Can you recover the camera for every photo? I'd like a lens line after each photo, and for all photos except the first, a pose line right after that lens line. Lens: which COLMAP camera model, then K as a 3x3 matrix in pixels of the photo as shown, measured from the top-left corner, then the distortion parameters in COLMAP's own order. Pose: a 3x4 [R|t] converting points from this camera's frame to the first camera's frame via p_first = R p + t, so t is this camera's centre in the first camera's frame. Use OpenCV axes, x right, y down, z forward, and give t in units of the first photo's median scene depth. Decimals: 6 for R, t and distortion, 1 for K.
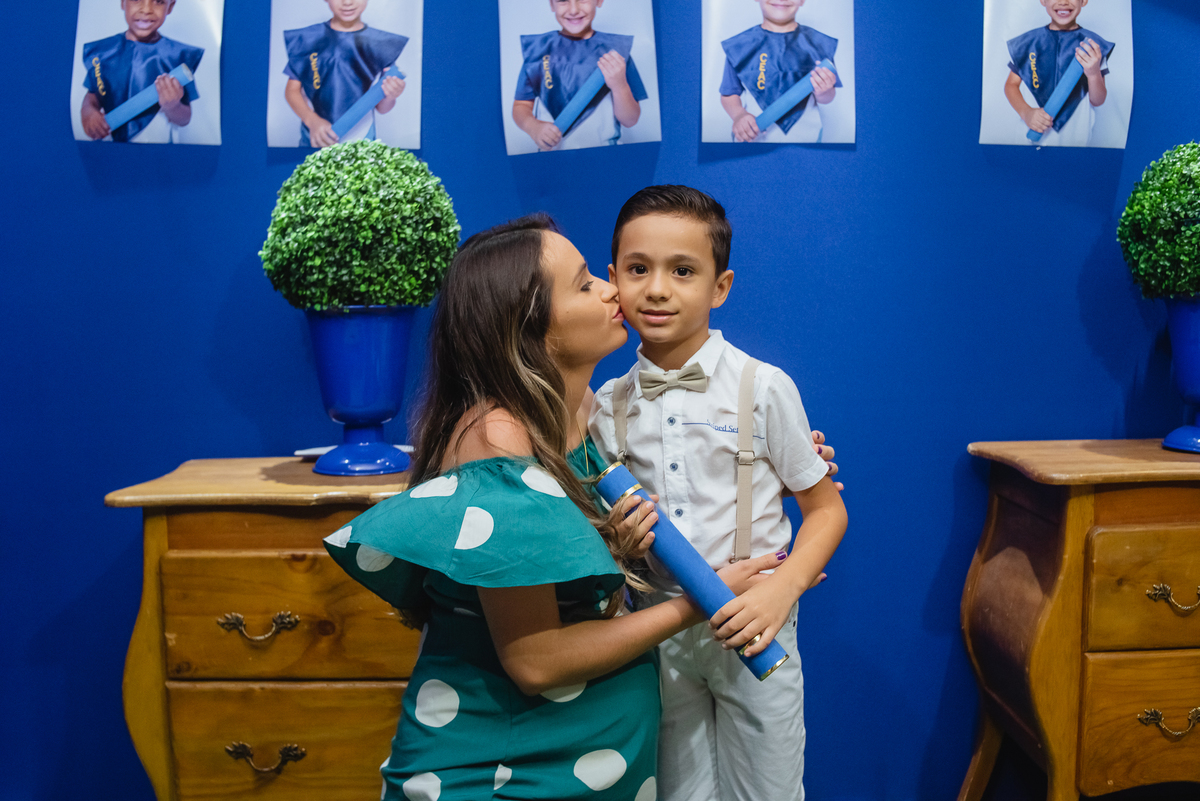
lens RADIAL K [[1182.0, 0, 620.0], [0, 1182.0, 398.4], [0, 0, 1]] dist [-0.128490, 0.088723]
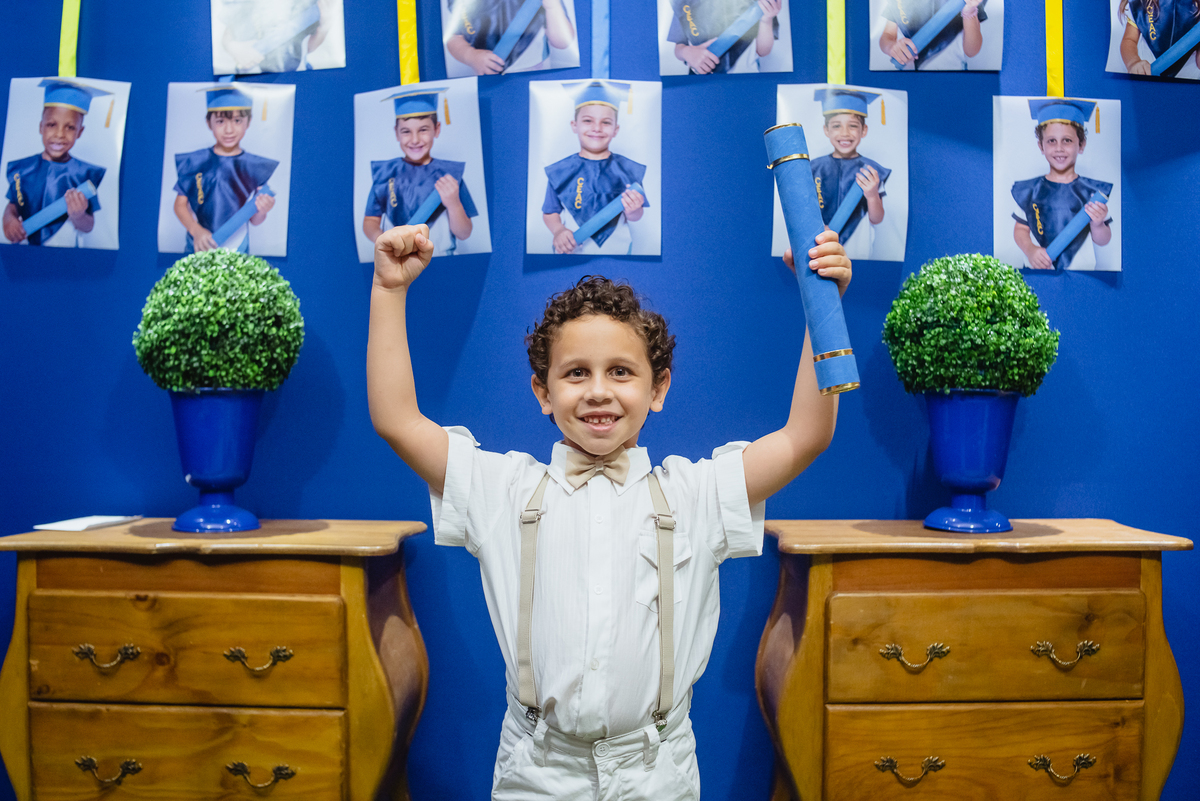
lens RADIAL K [[1170.9, 0, 615.0], [0, 1170.9, 412.5], [0, 0, 1]] dist [-0.122162, 0.093511]
pose [[0.999558, 0.018610, -0.023191, 0.190197], [-0.020204, 0.997309, -0.070480, 0.017201], [0.021817, 0.070917, 0.997244, -0.134519]]
